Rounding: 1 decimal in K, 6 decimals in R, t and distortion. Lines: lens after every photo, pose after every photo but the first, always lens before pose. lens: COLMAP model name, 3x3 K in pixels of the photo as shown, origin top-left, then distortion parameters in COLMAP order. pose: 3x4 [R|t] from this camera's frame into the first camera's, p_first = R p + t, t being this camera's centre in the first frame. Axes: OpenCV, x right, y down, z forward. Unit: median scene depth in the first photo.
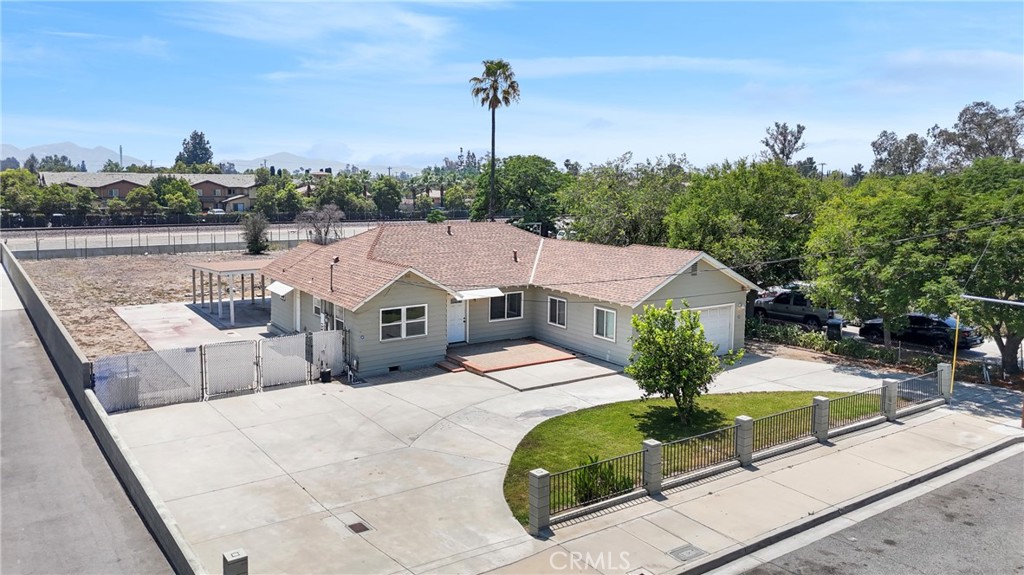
lens RADIAL K [[798.2, 0, 543.1], [0, 798.2, 272.0], [0, 0, 1]] dist [0.076779, -0.078653]
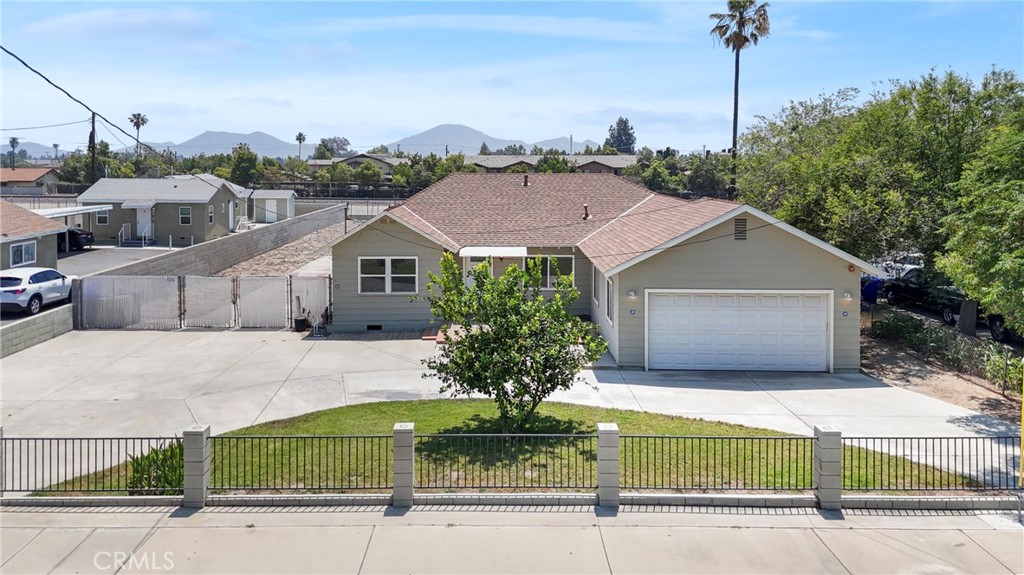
lens RADIAL K [[820.6, 0, 465.9], [0, 820.6, 222.5], [0, 0, 1]] dist [0.041061, -0.006090]
pose [[0.799840, 0.035287, -0.599175, 0.430769], [-0.064587, 0.997534, -0.027470, 0.024354], [0.596728, 0.060670, 0.800146, 0.331204]]
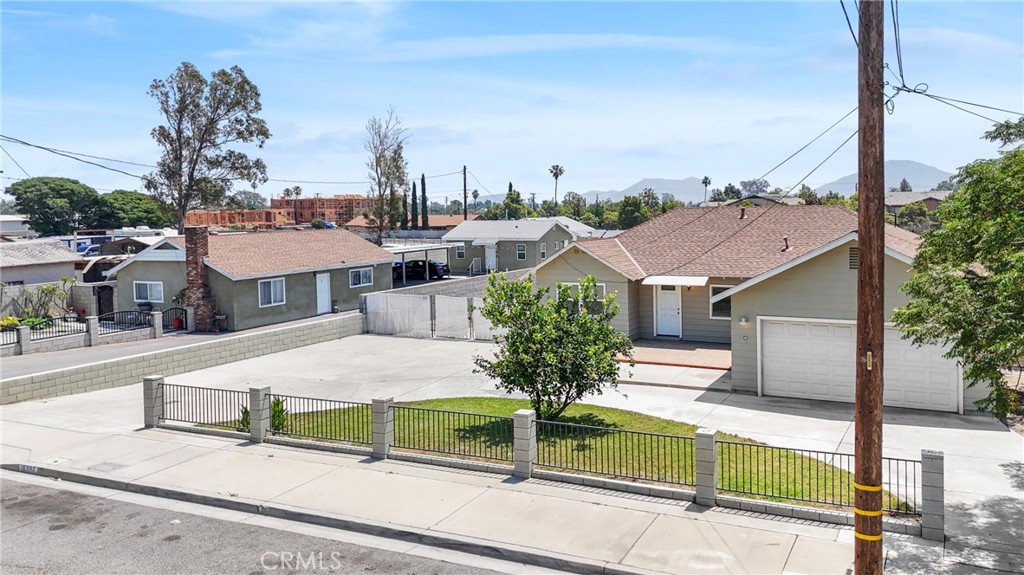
lens RADIAL K [[795.1, 0, 526.4], [0, 795.1, 307.9], [0, 0, 1]] dist [0.069758, -0.003556]
pose [[0.468153, 0.091916, -0.878854, 0.654583], [-0.084462, 0.994676, 0.059038, 0.020877], [0.879602, 0.046591, 0.473424, 0.483653]]
